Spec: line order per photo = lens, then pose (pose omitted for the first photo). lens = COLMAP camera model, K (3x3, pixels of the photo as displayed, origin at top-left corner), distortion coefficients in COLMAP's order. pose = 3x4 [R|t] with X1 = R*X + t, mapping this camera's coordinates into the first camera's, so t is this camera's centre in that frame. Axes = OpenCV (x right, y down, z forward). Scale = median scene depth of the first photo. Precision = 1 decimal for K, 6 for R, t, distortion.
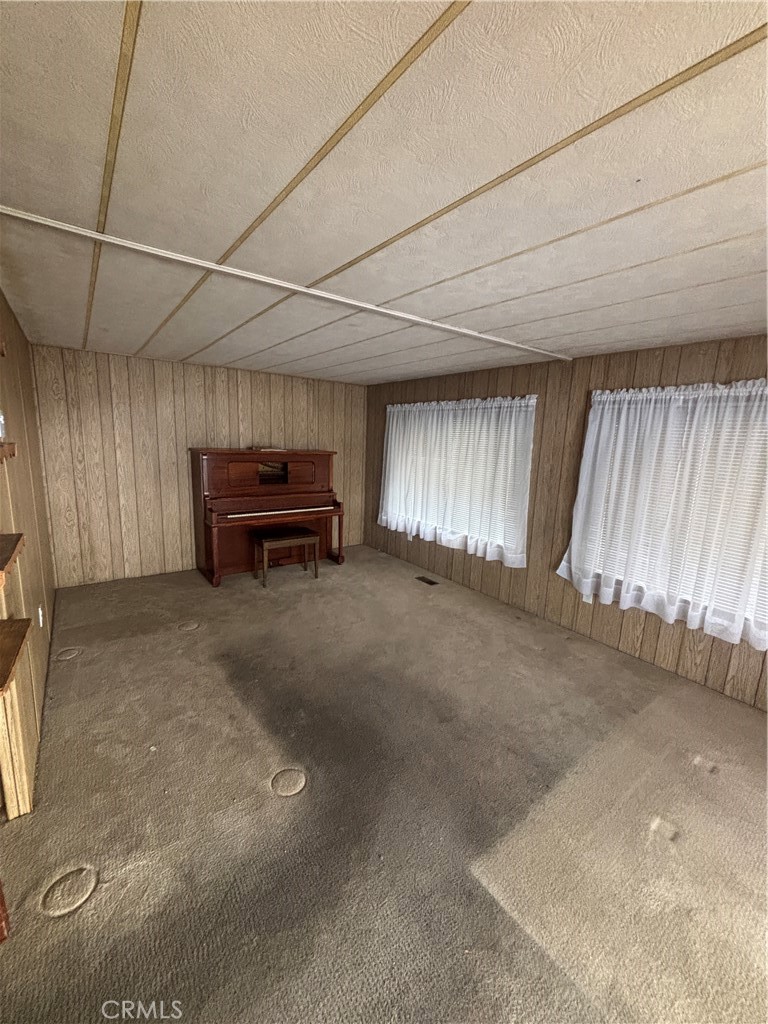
lens RADIAL K [[406.7, 0, 386.4], [0, 406.7, 521.1], [0, 0, 1]] dist [0.008918, -0.000666]
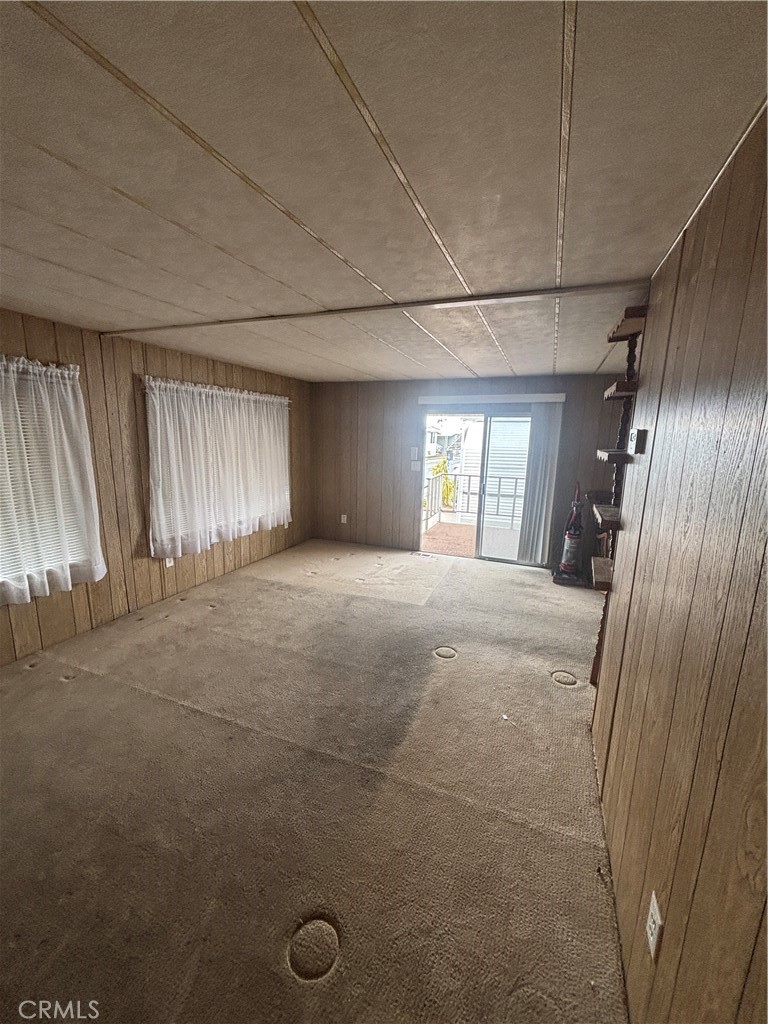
lens RADIAL K [[406.7, 0, 387.6], [0, 406.7, 507.2], [0, 0, 1]] dist [0.008918, -0.000666]
pose [[-0.516471, -0.209340, 0.830322, -0.825700], [0.125478, 0.940689, 0.315214, -0.267393], [-0.847061, 0.266986, -0.459571, 1.105937]]
